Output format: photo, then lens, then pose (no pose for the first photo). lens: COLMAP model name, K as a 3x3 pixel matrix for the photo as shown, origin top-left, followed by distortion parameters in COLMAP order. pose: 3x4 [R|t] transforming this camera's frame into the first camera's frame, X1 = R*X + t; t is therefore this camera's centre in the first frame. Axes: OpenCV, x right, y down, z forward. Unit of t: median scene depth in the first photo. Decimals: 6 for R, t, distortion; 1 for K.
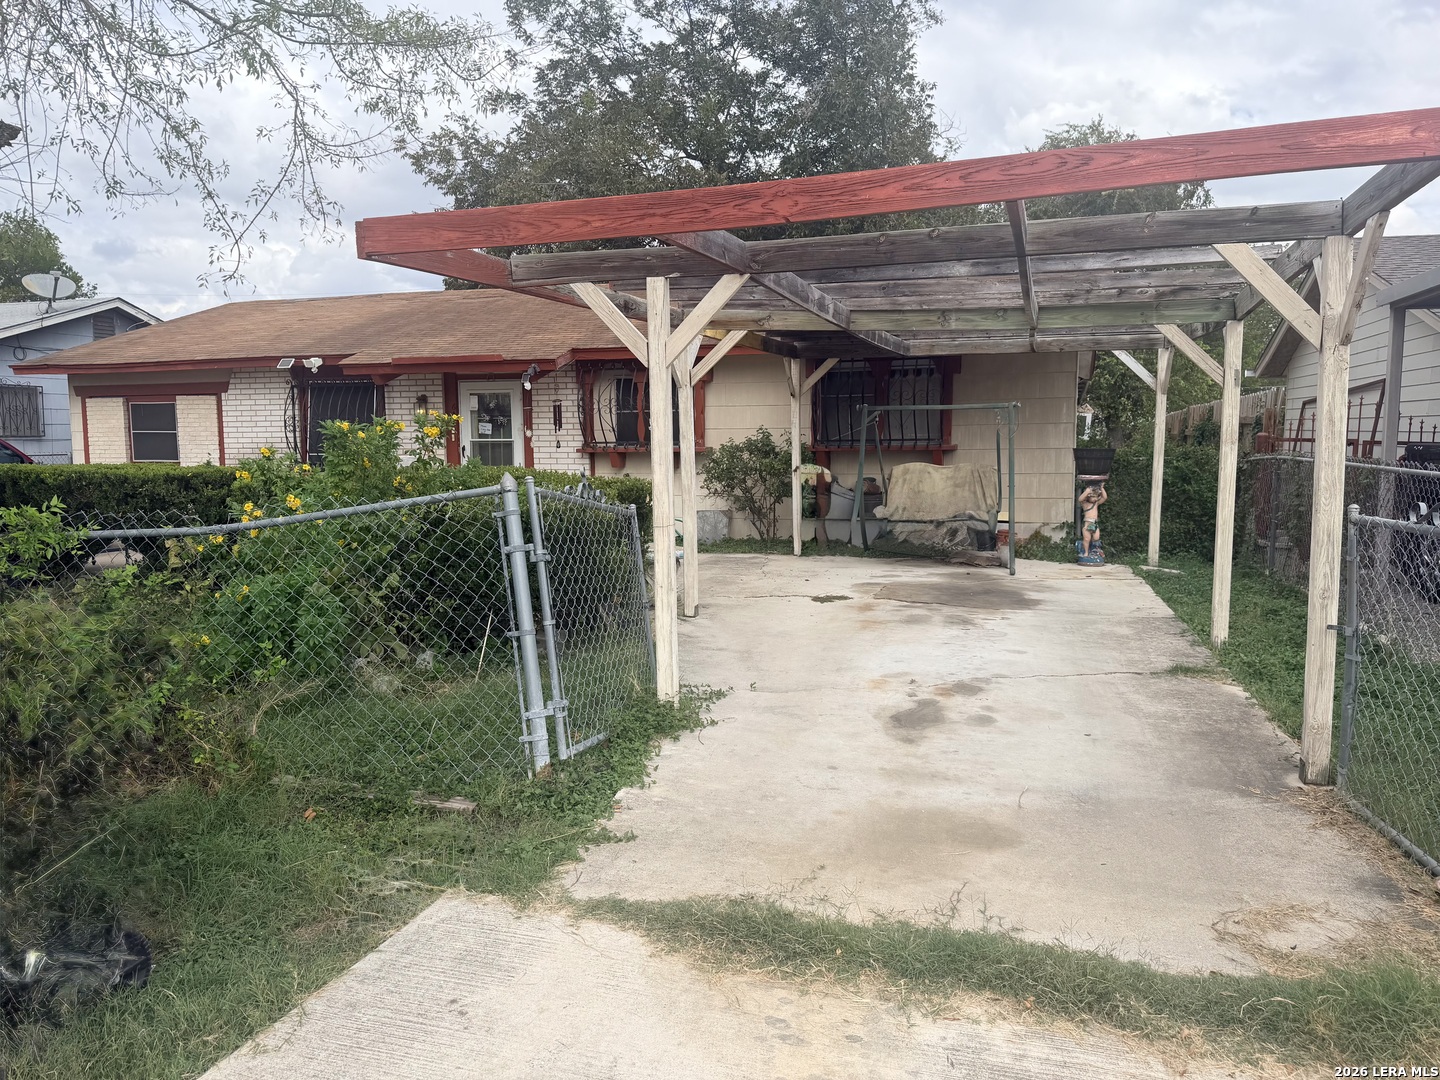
lens RADIAL K [[1011.5, 0, 720.0], [0, 1011.5, 540.0], [0, 0, 1]] dist [0.107285, -0.186311]
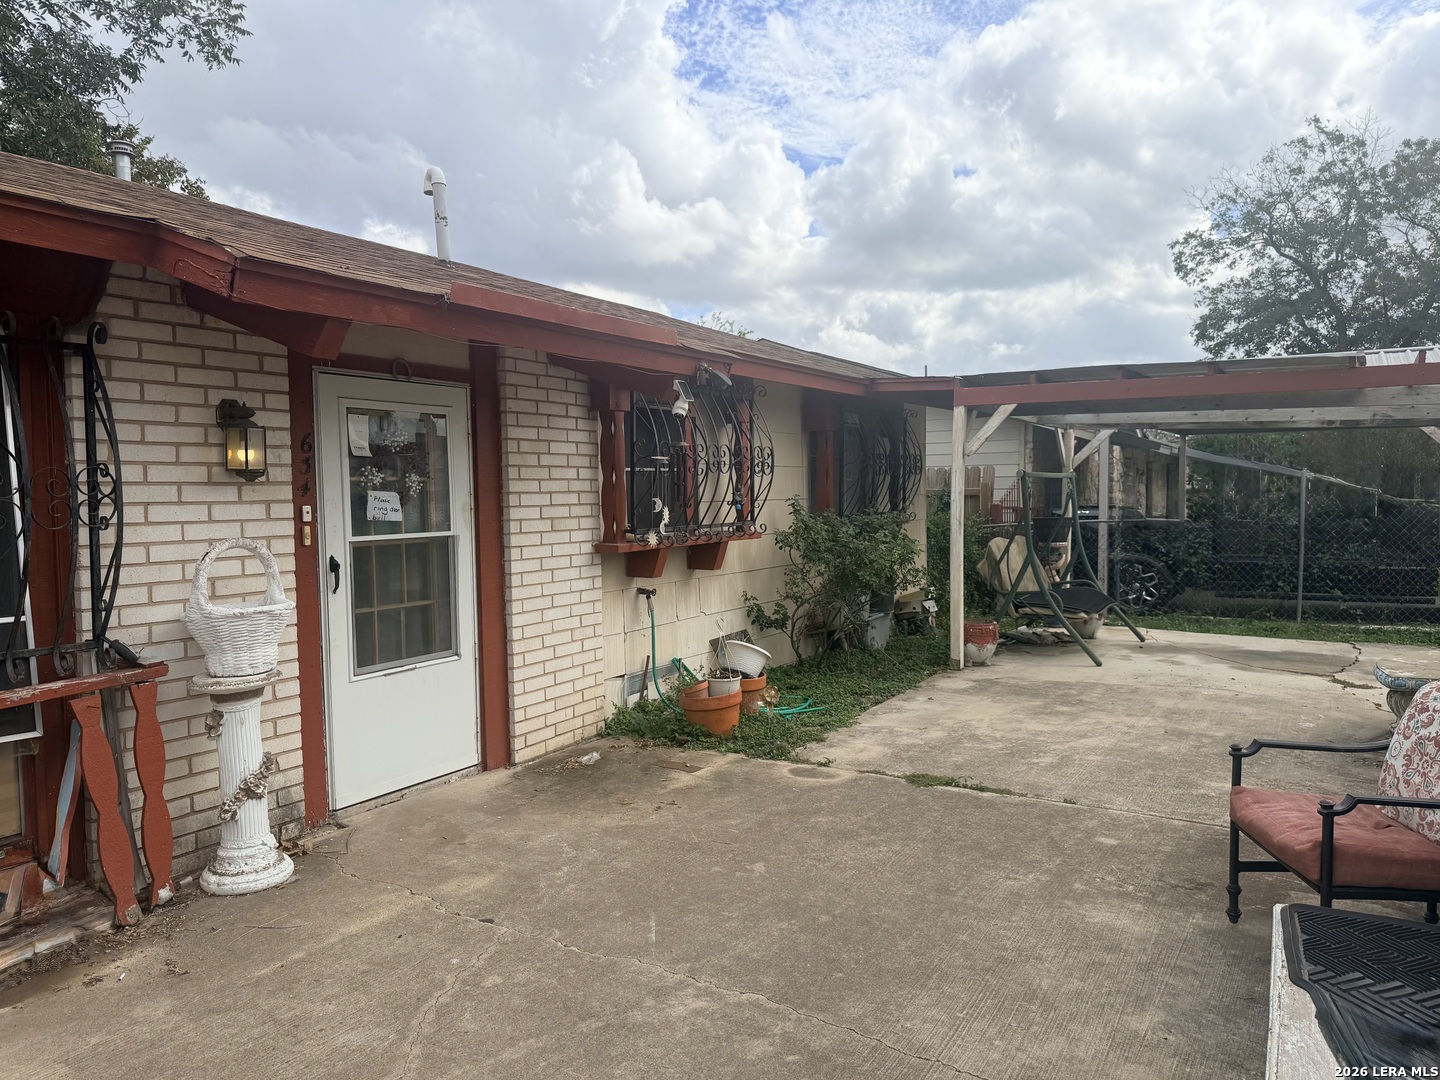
lens RADIAL K [[1012.4, 0, 748.5], [0, 1012.4, 533.5], [0, 0, 1]] dist [0.166824, -0.277368]
pose [[0.242712, -0.041858, 0.969195, -0.555429], [0.102111, 0.994621, 0.017385, -0.092447], [-0.964710, 0.094746, 0.245680, 0.779711]]
